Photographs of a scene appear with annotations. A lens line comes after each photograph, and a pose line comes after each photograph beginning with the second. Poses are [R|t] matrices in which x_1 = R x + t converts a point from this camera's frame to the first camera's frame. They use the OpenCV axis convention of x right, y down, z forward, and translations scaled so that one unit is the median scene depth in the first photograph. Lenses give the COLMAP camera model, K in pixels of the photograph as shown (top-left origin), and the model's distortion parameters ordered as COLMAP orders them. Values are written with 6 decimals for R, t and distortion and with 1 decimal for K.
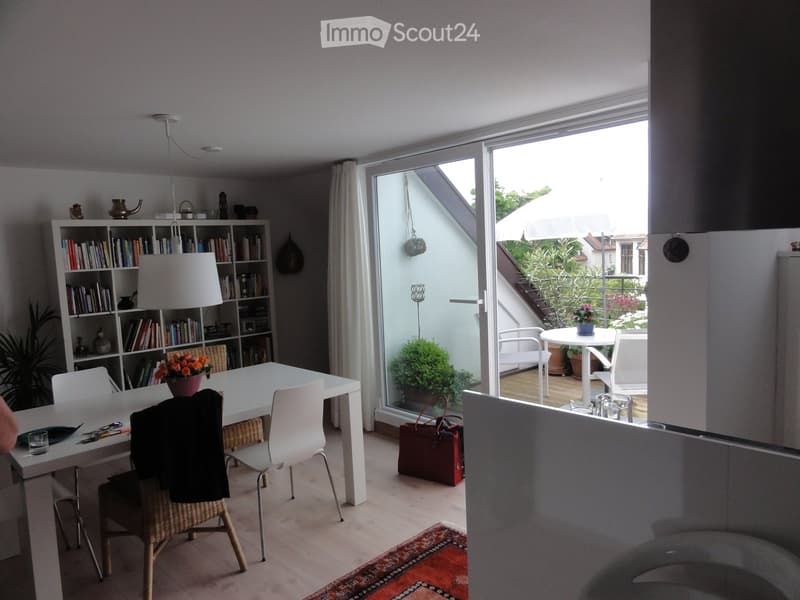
lens RADIAL K [[568.3, 0, 400.6], [0, 568.3, 301.1], [0, 0, 1]] dist [-0.004357, 0.000116]
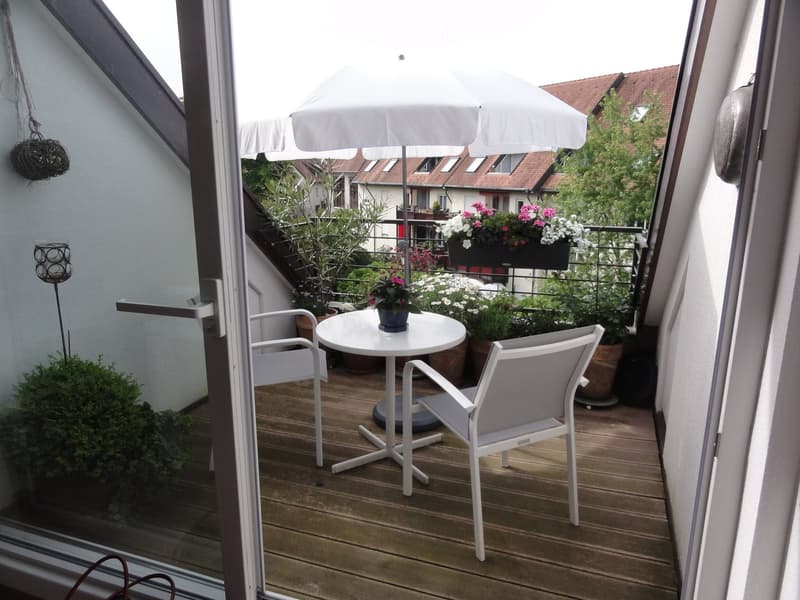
lens RADIAL K [[568.3, 0, 401.3], [0, 568.3, 302.2], [0, 0, 1]] dist [-0.004357, 0.000116]
pose [[0.881216, -0.065909, 0.468096, 0.061431], [0.009295, 0.992457, 0.122241, -0.036104], [-0.472622, -0.103370, 0.875182, 0.472903]]
